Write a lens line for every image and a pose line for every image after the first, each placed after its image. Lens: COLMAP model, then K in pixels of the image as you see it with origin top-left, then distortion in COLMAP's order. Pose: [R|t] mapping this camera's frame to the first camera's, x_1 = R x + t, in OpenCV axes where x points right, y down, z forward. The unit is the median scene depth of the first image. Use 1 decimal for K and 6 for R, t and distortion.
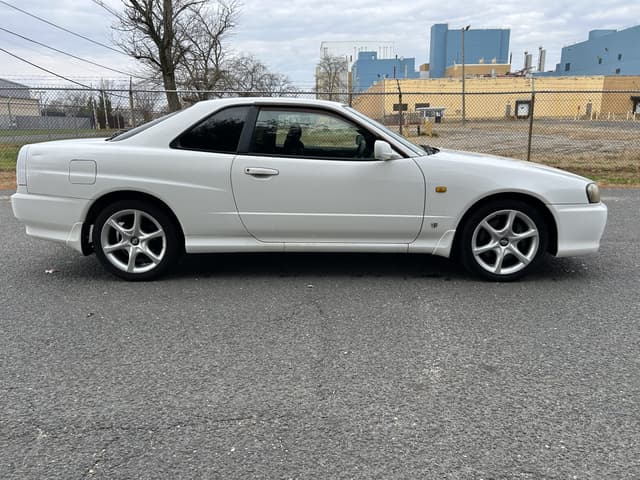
lens RADIAL K [[482.4, 0, 315.1], [0, 482.4, 245.4], [0, 0, 1]] dist [0.047051, -0.049884]
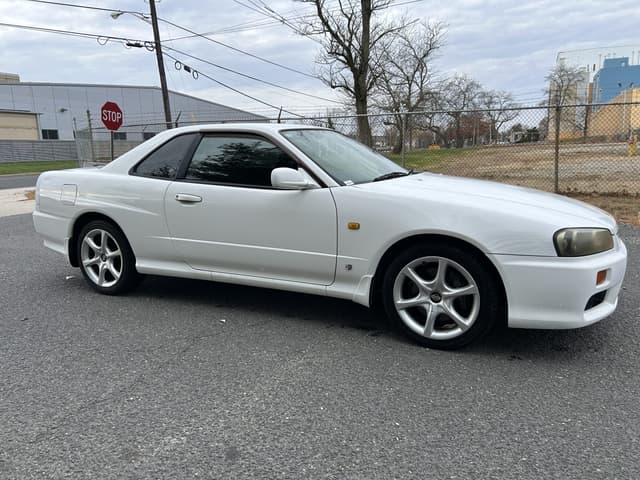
lens RADIAL K [[482.4, 0, 323.2], [0, 482.4, 239.2], [0, 0, 1]] dist [0.047051, -0.049884]
pose [[0.899762, 0.064442, -0.431596, 0.551346], [-0.087041, 0.995665, -0.032795, -0.057915], [0.427611, 0.067075, 0.901471, 0.216959]]
